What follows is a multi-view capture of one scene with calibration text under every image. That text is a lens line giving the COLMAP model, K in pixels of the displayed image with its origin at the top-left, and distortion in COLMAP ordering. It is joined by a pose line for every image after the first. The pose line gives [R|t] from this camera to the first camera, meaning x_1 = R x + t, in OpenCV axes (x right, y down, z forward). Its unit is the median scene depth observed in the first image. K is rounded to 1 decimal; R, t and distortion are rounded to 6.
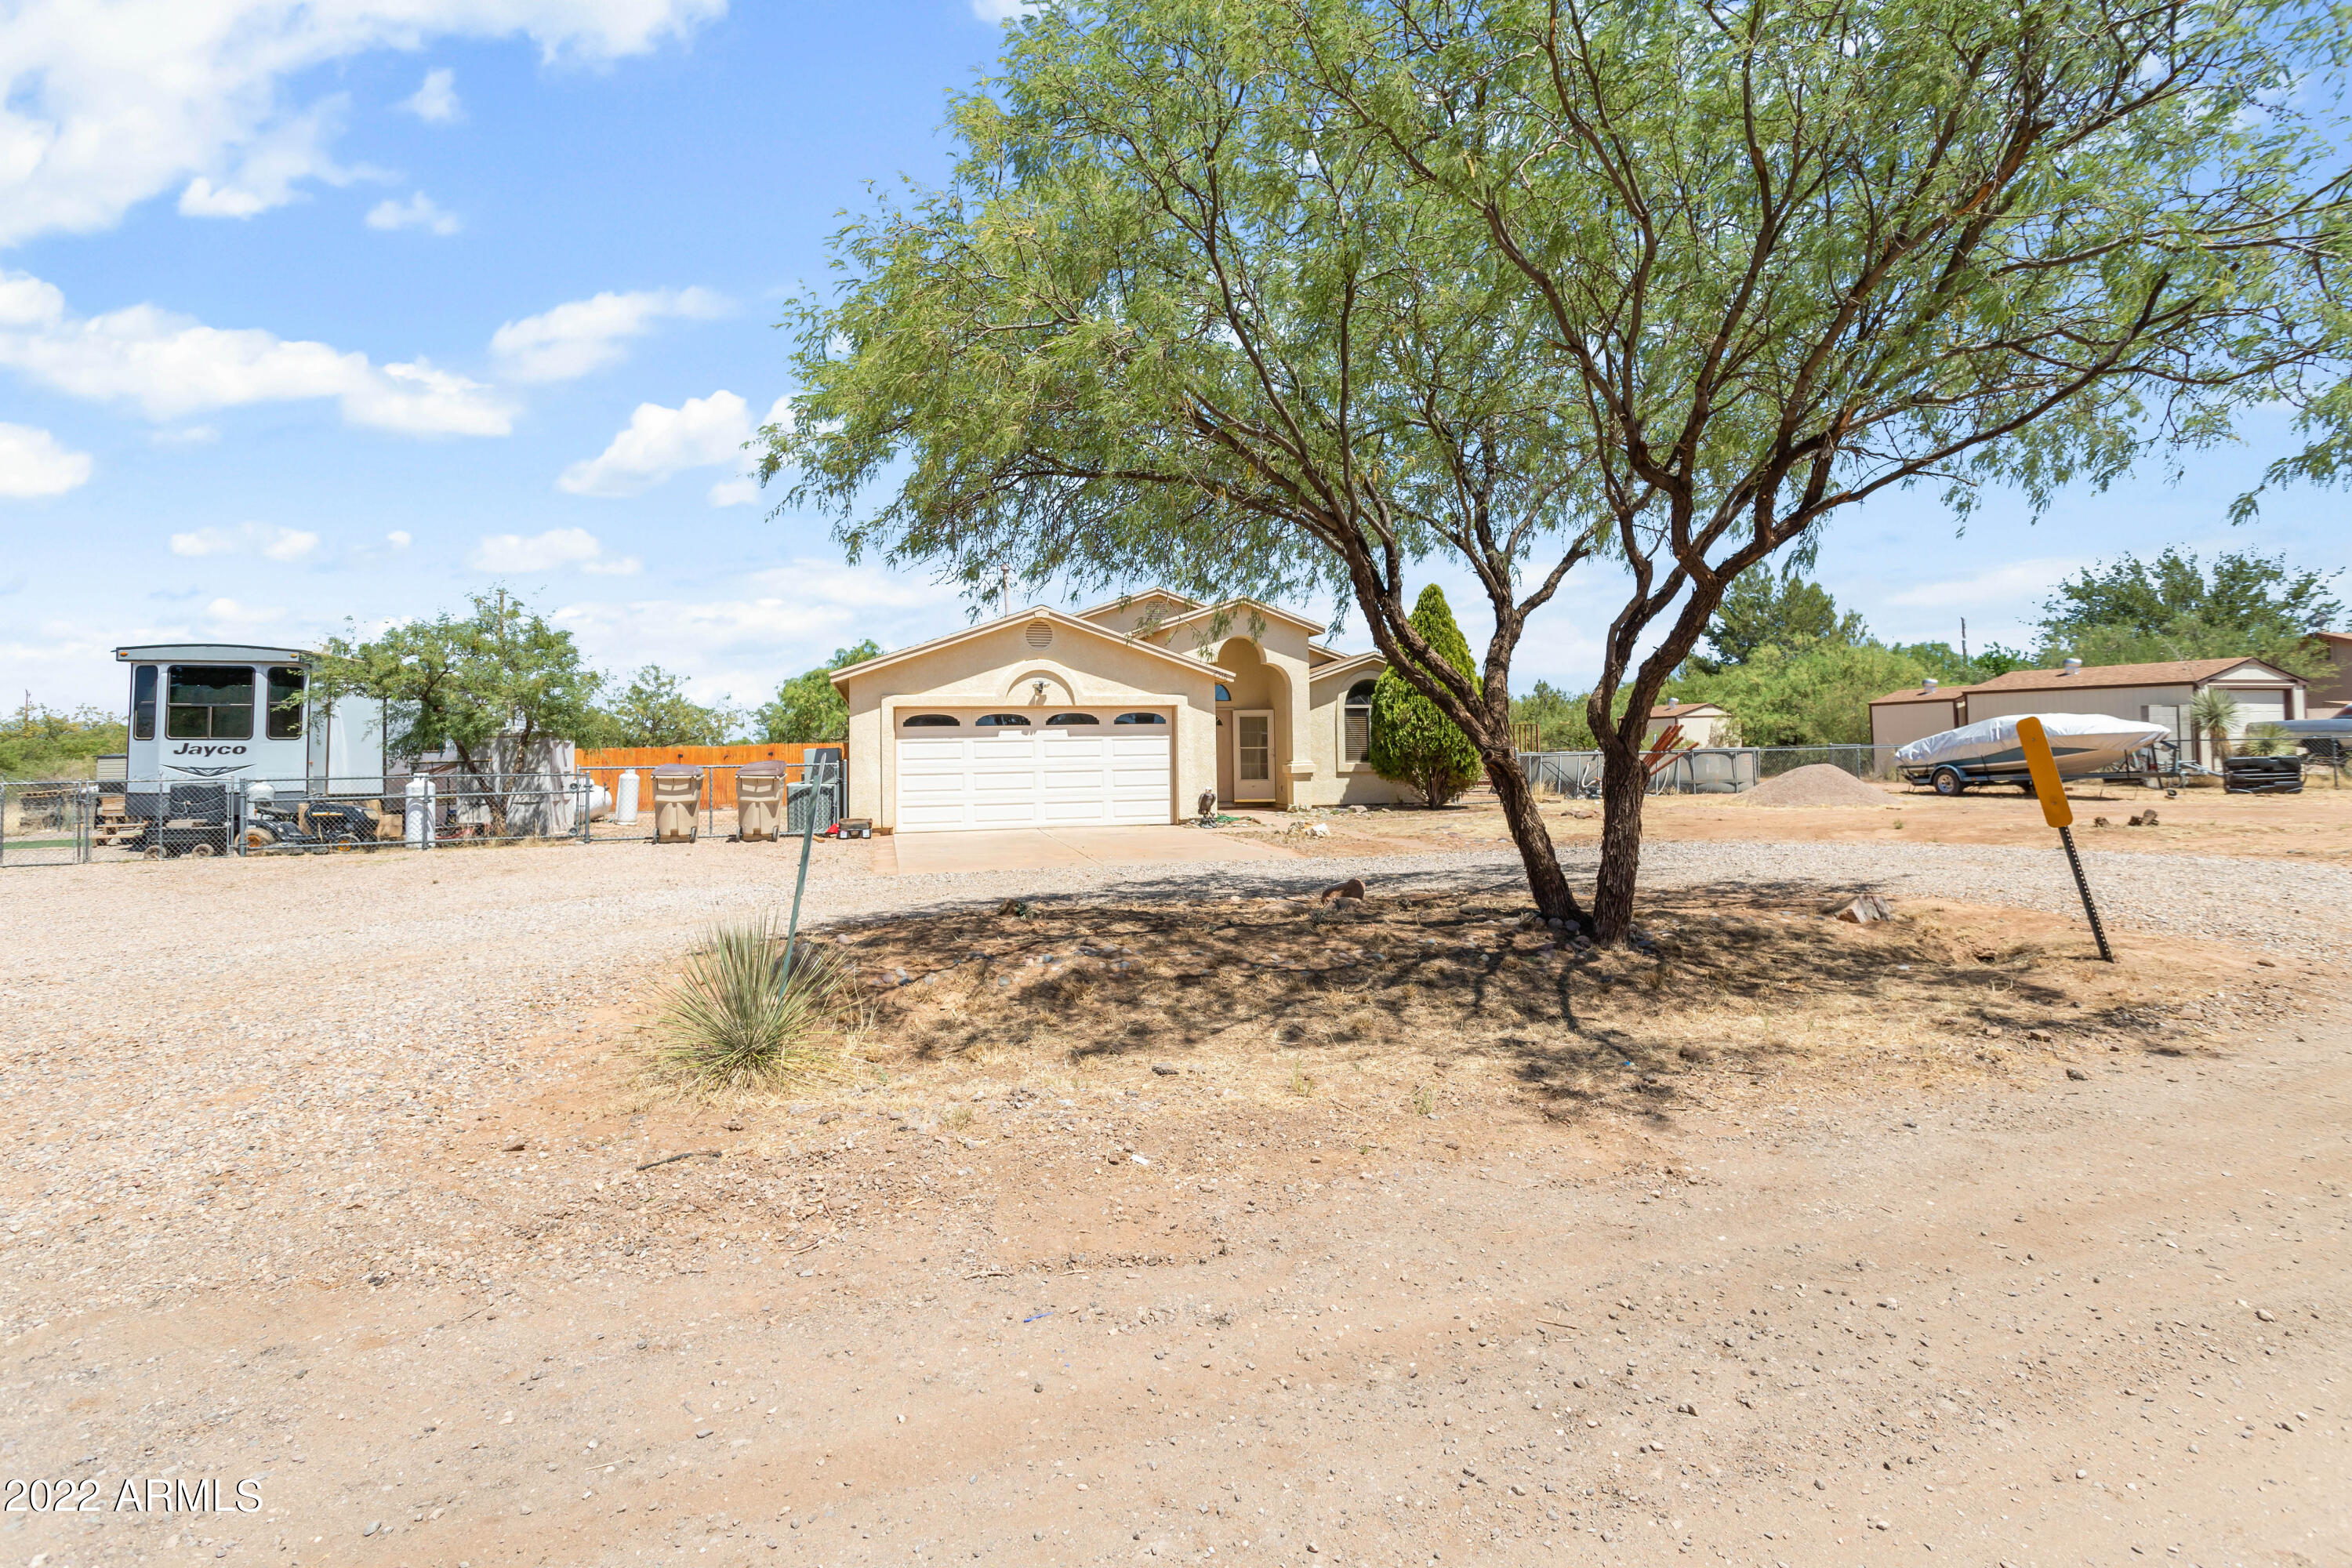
lens RADIAL K [[1131.6, 0, 1166.7], [0, 1131.6, 714.3], [0, 0, 1]] dist [-0.003926, 0.003321]
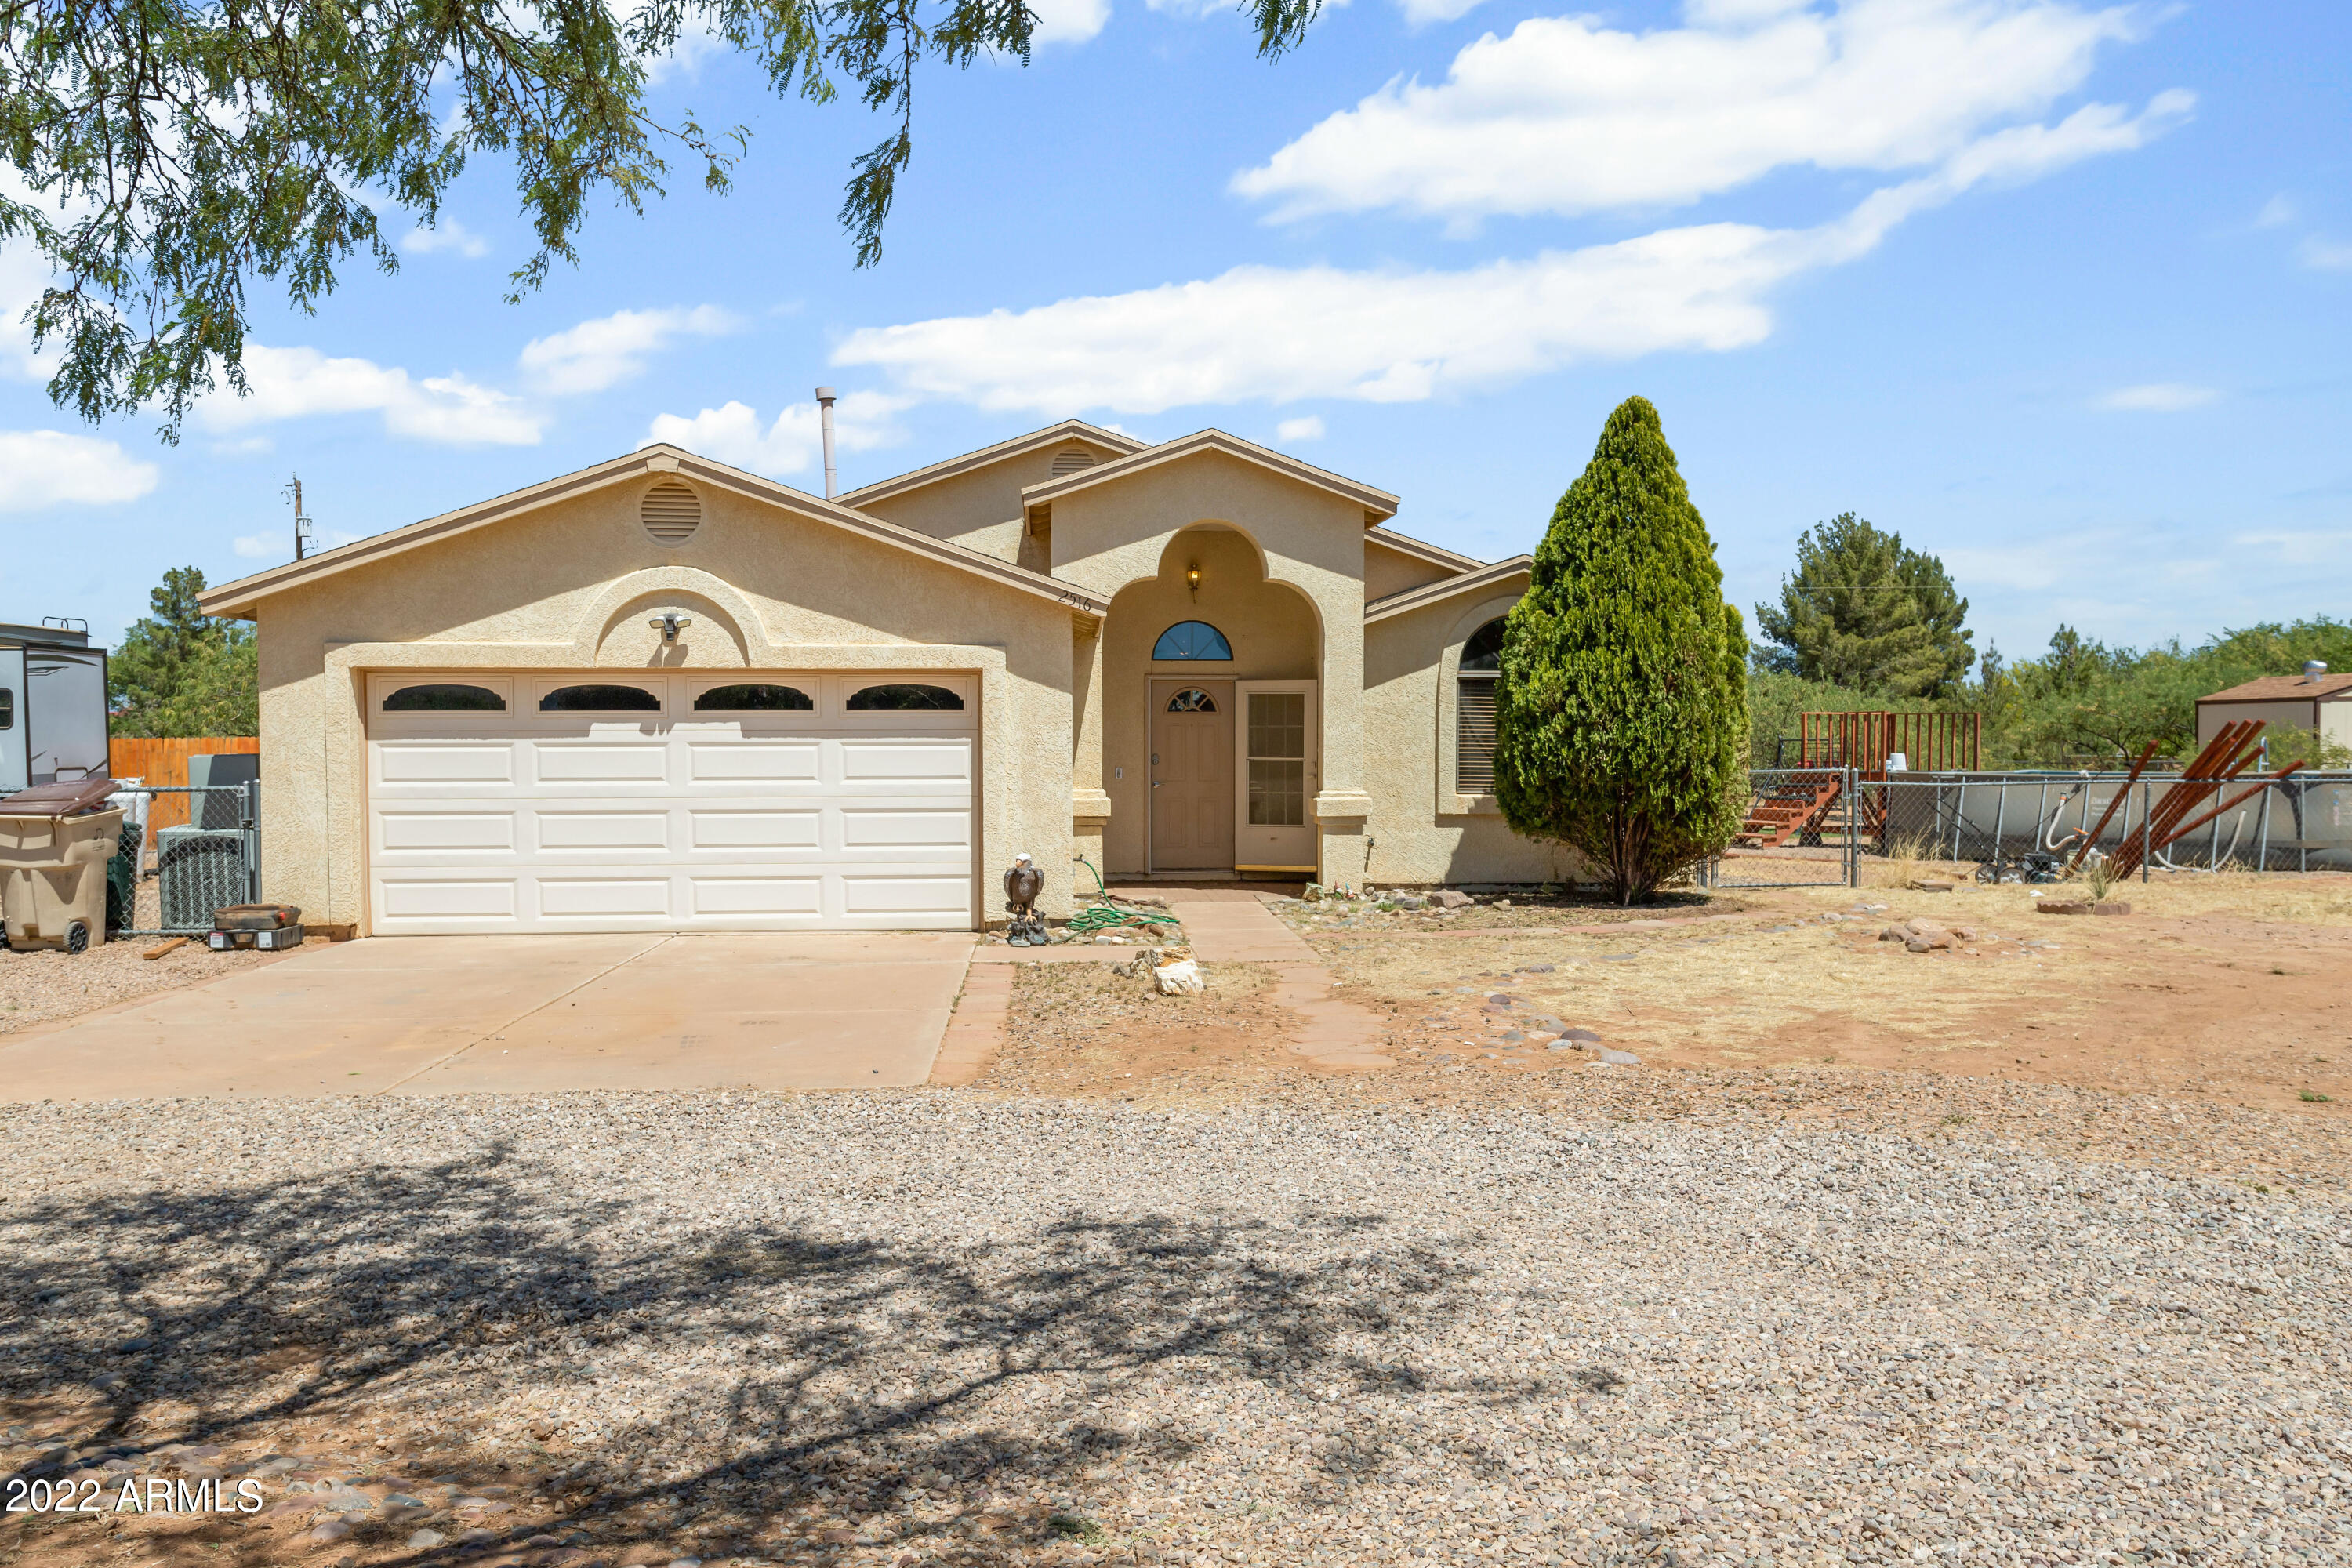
lens RADIAL K [[1766.3, 0, 1163.2], [0, 1766.3, 788.7], [0, 0, 1]] dist [-0.003868, 0.009195]
pose [[0.983948, 0.018006, -0.177543, 0.209710], [-0.007391, 0.998155, 0.060273, -0.003554], [0.178300, -0.057993, 0.982266, 0.322975]]
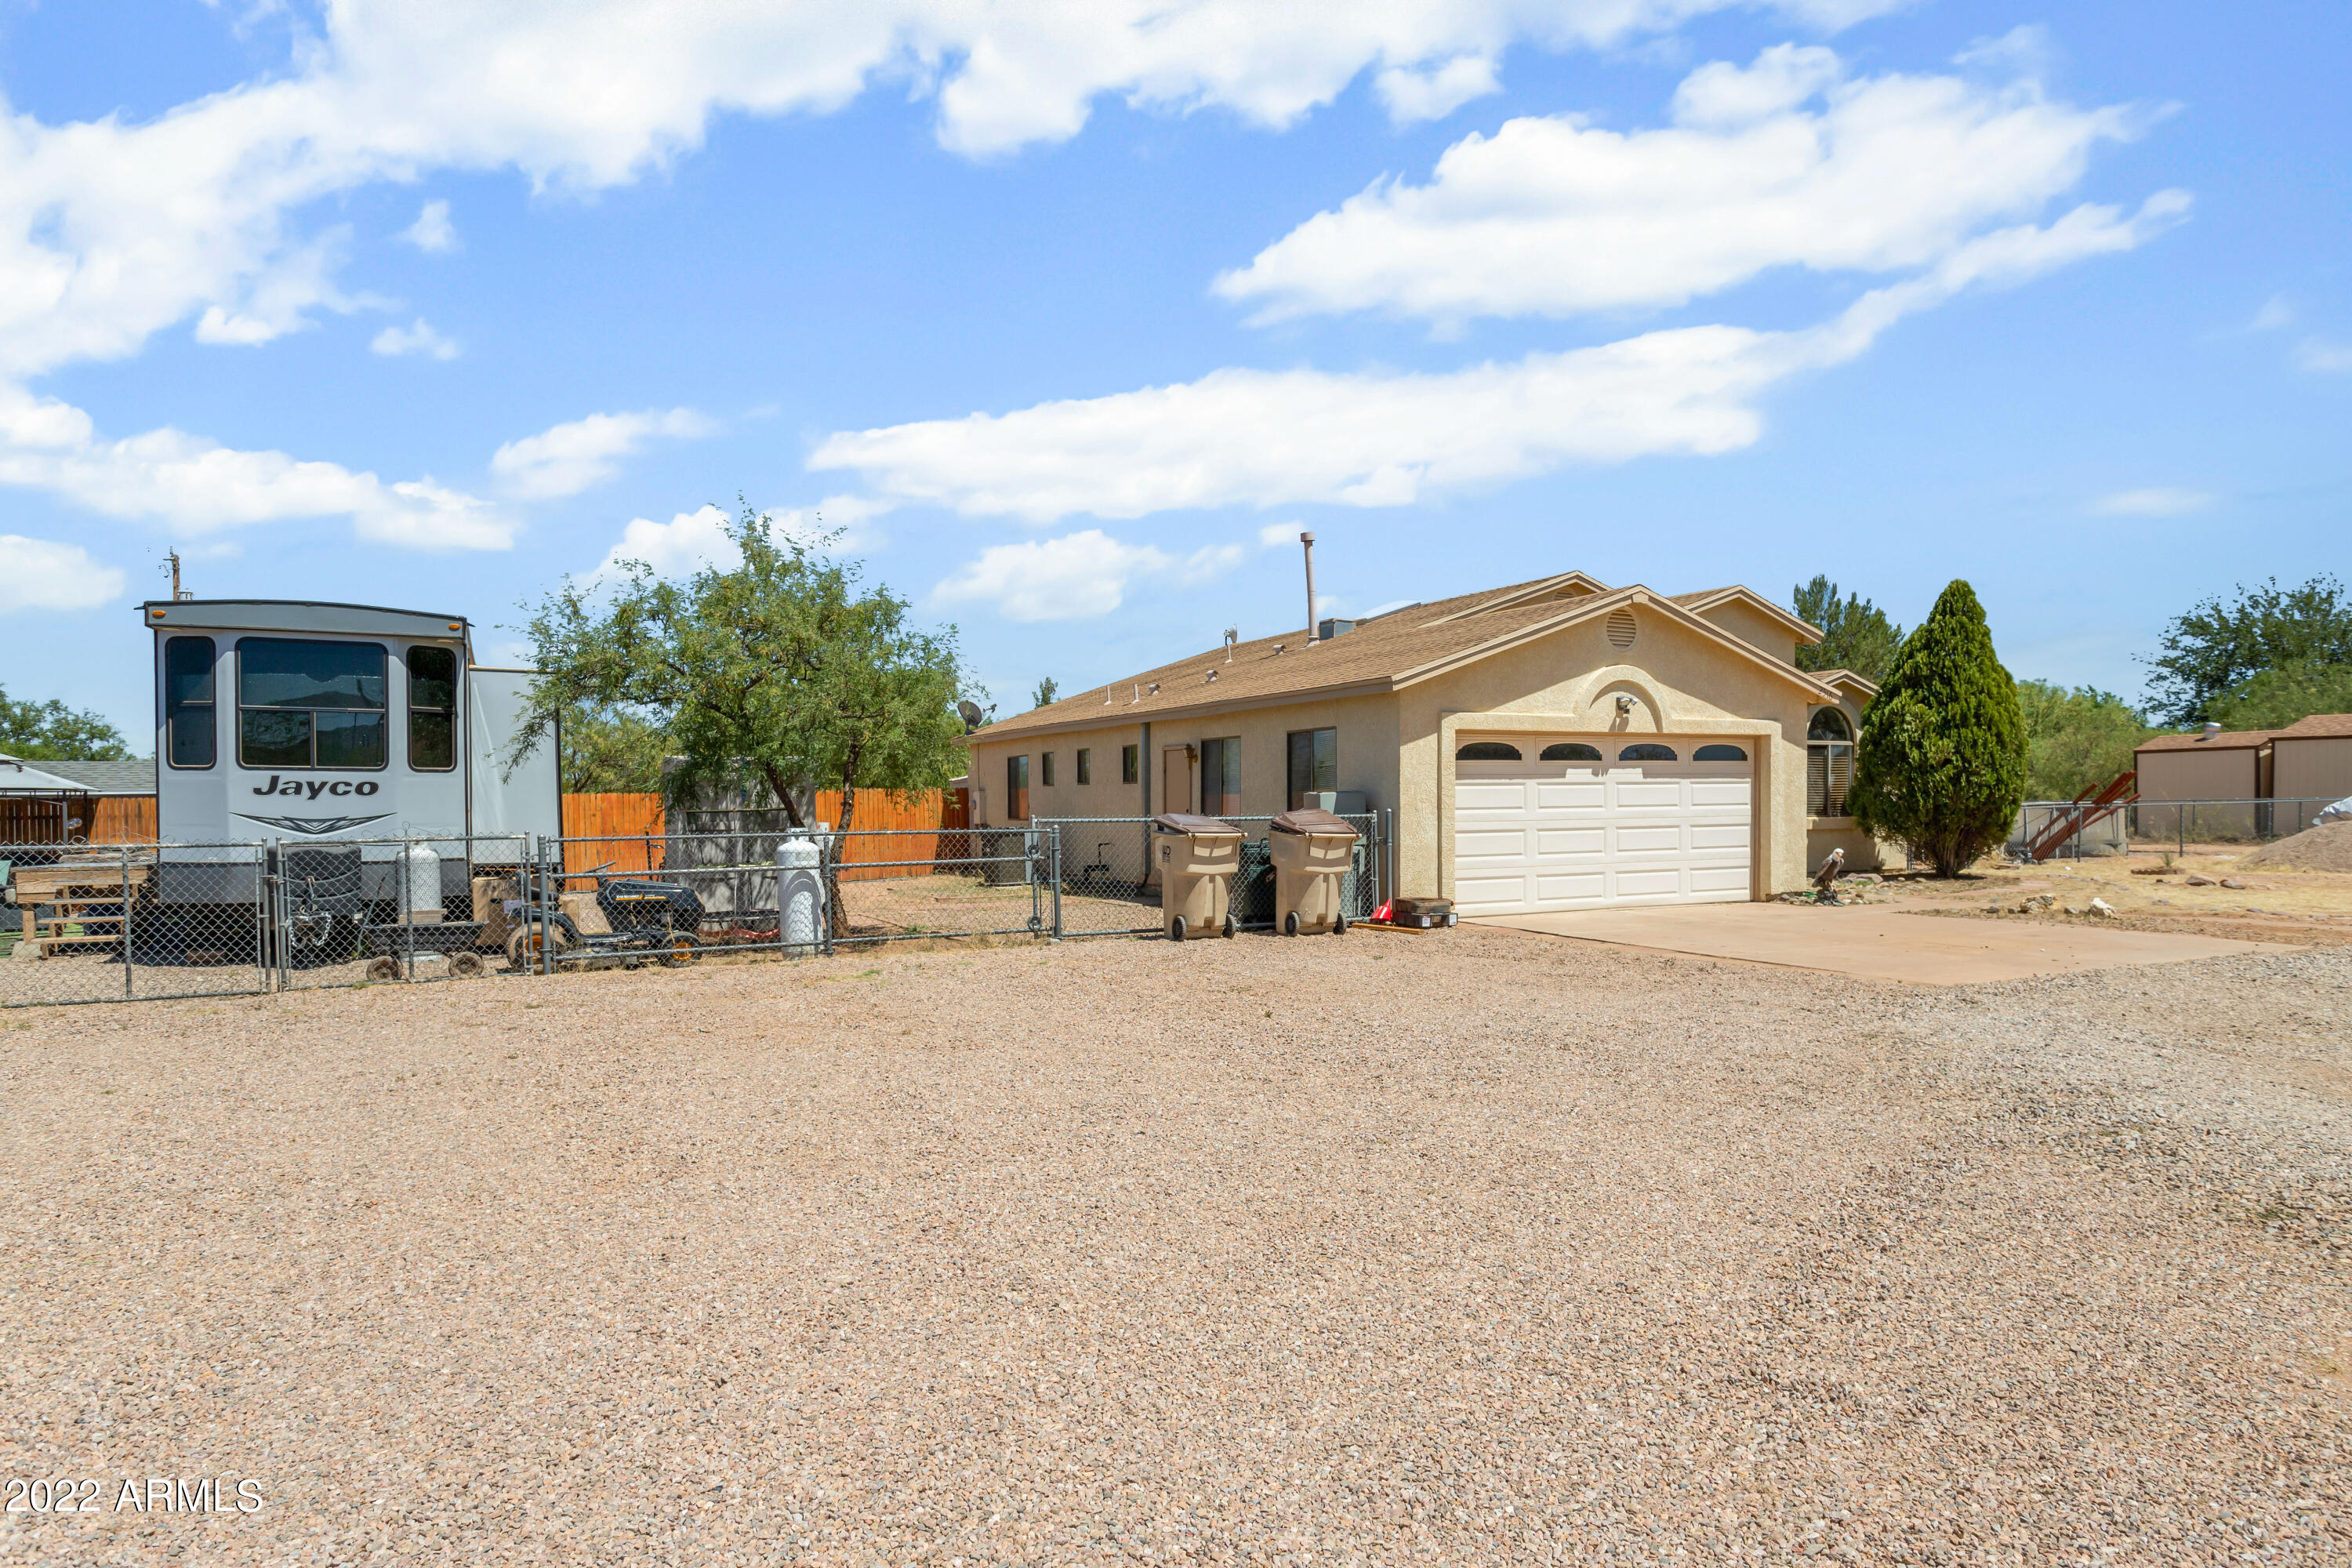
lens RADIAL K [[1390.6, 0, 1193.9], [0, 1390.6, 854.8], [0, 0, 1]] dist [0.001172, 0.000102]
pose [[0.980142, -0.002342, 0.198284, -0.529895], [-0.011190, 0.997684, 0.067099, 0.012531], [-0.197982, -0.067985, 0.977845, 0.211558]]
